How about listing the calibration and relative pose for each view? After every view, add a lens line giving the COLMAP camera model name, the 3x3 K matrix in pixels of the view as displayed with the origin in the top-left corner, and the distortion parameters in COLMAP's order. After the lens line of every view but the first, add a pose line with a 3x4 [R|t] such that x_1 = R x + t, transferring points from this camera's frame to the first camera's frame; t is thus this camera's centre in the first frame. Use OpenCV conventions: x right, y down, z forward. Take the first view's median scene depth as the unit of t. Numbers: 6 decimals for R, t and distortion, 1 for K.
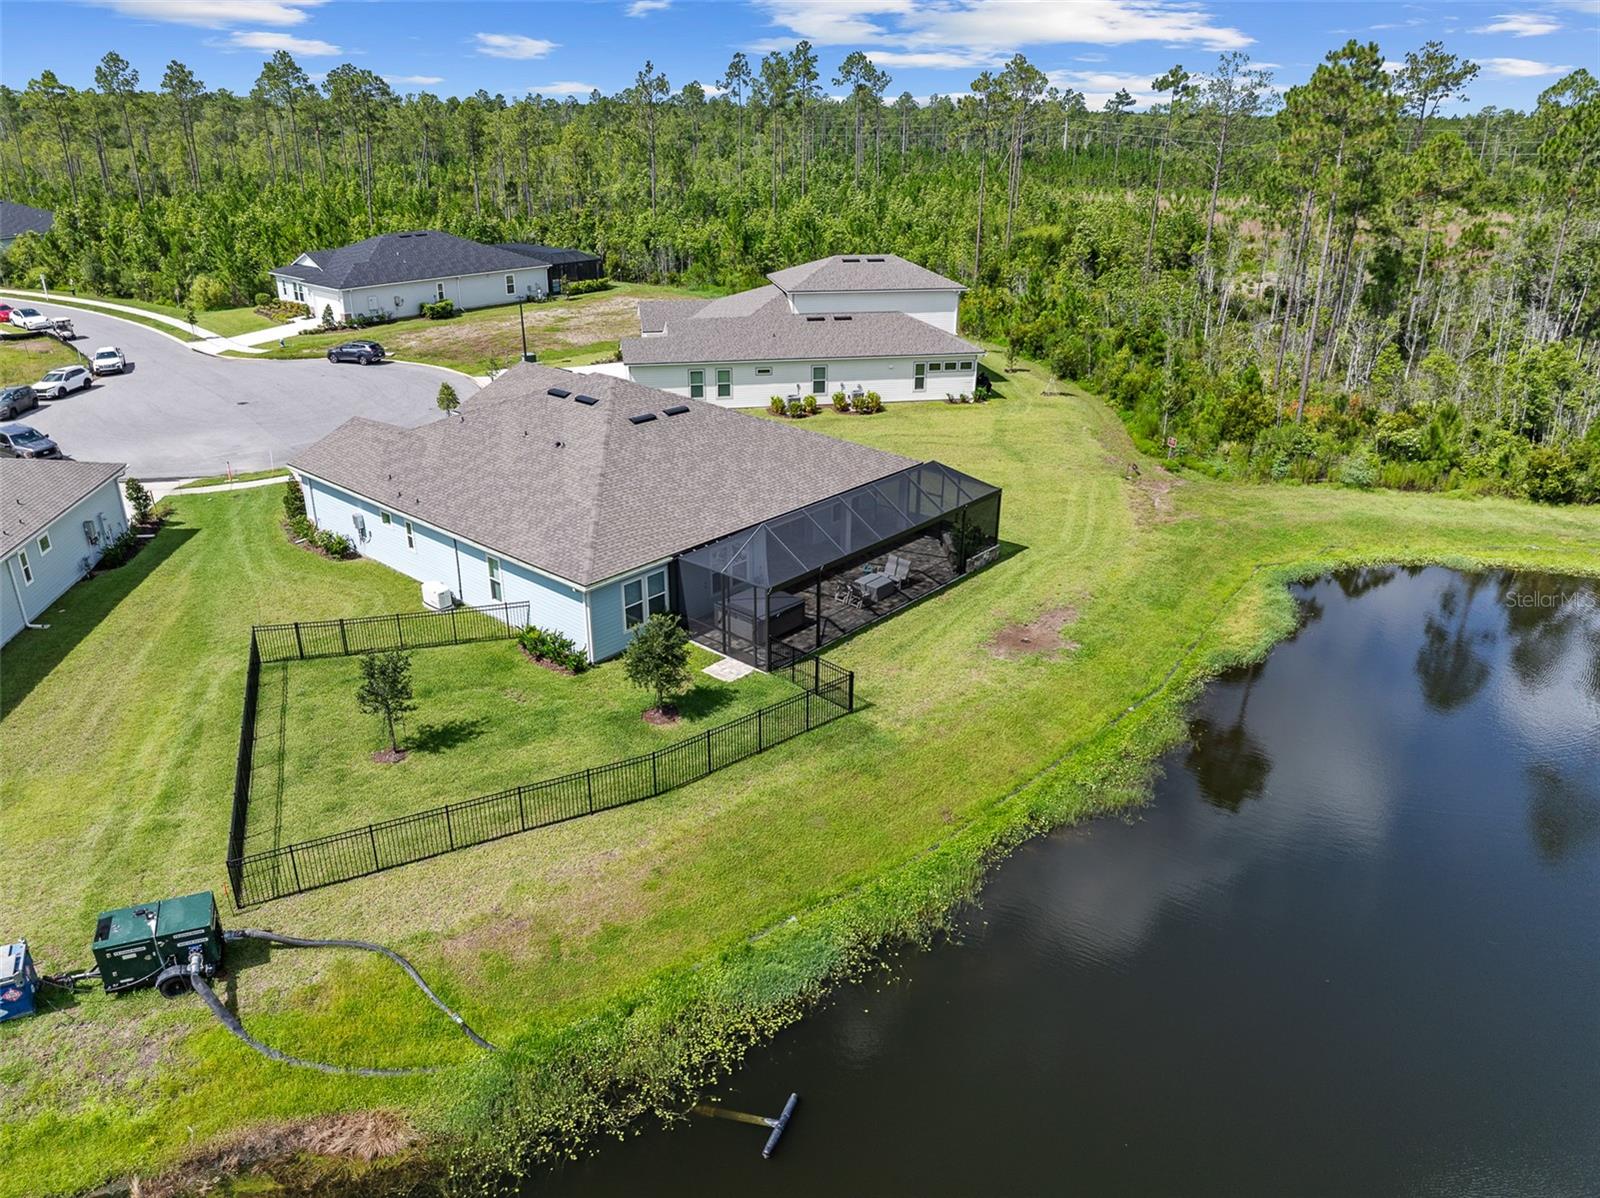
lens RADIAL K [[1120.2, 0, 800.0], [0, 1120.2, 599.0], [0, 0, 1]] dist [-0.033275, -0.000026]
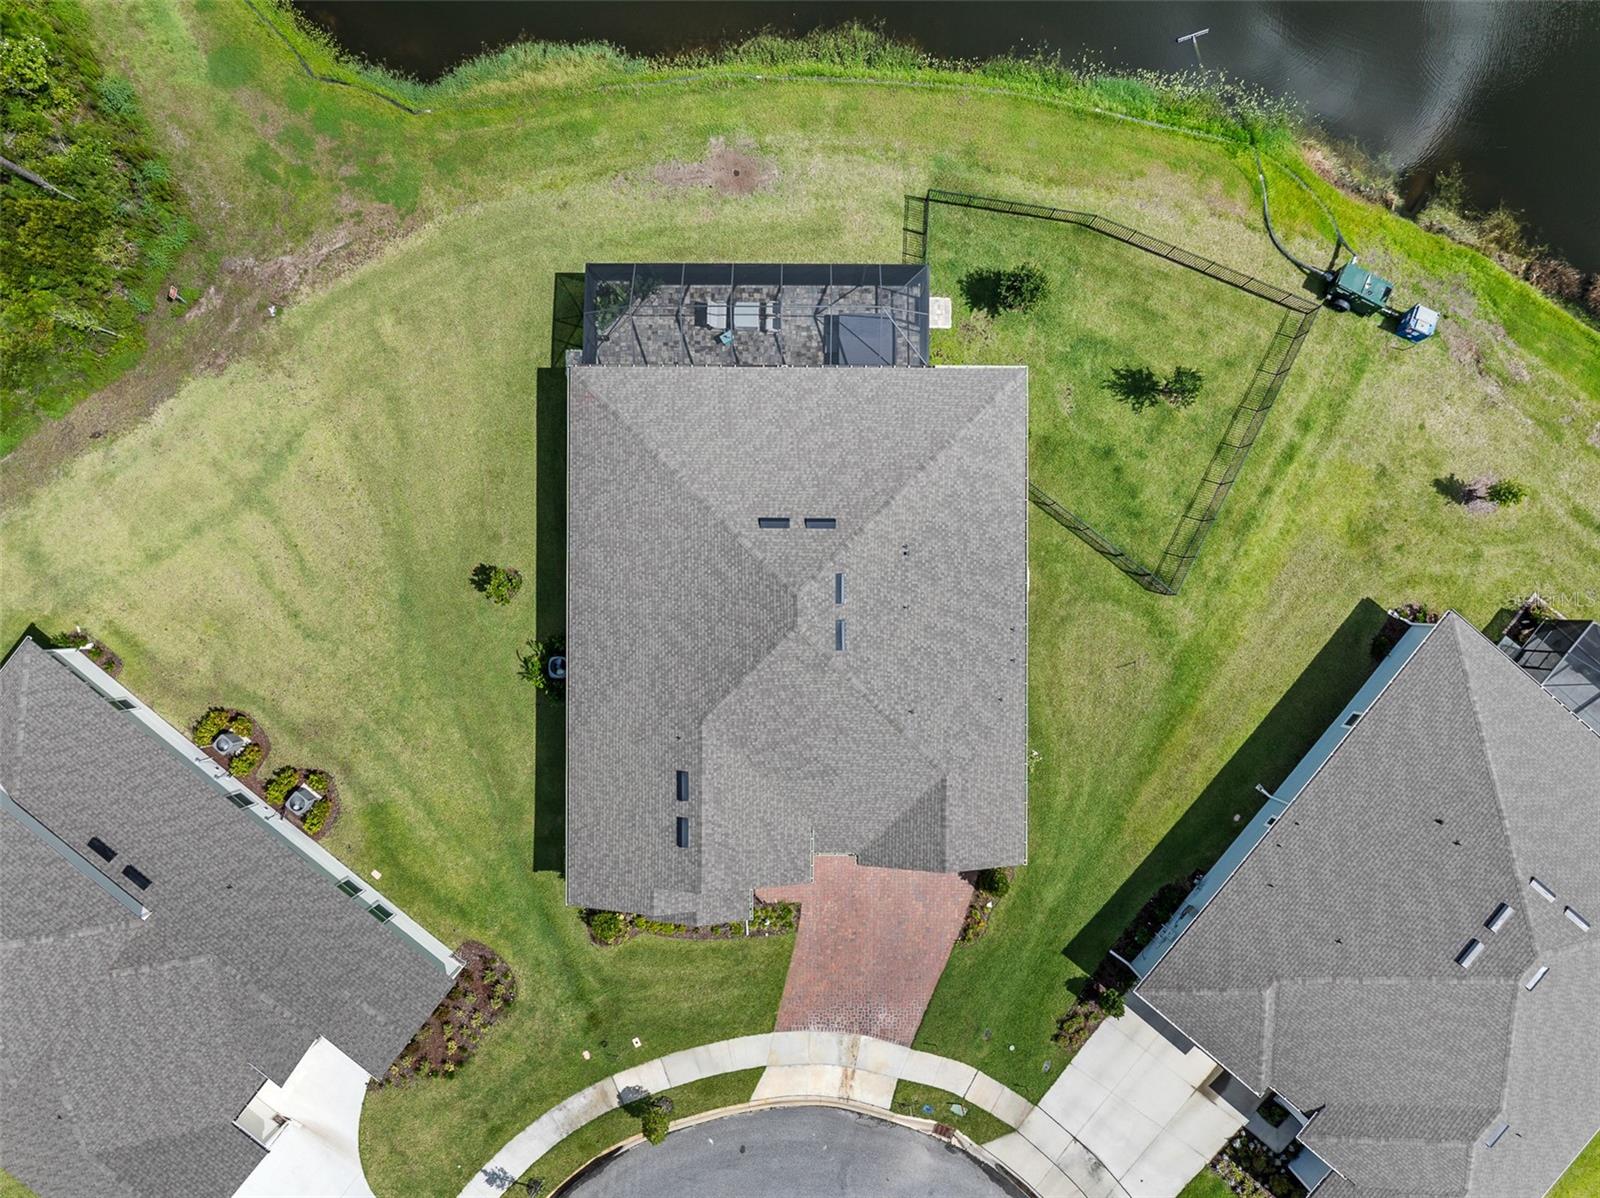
lens RADIAL K [[1120.2, 0, 800.0], [0, 1120.2, 599.0], [0, 0, 1]] dist [-0.033275, -0.000026]
pose [[-0.656853, -0.753999, -0.005420, -0.181593], [0.293714, -0.262479, 0.919150, -1.126457], [-0.694461, 0.602155, 0.393871, 0.704782]]
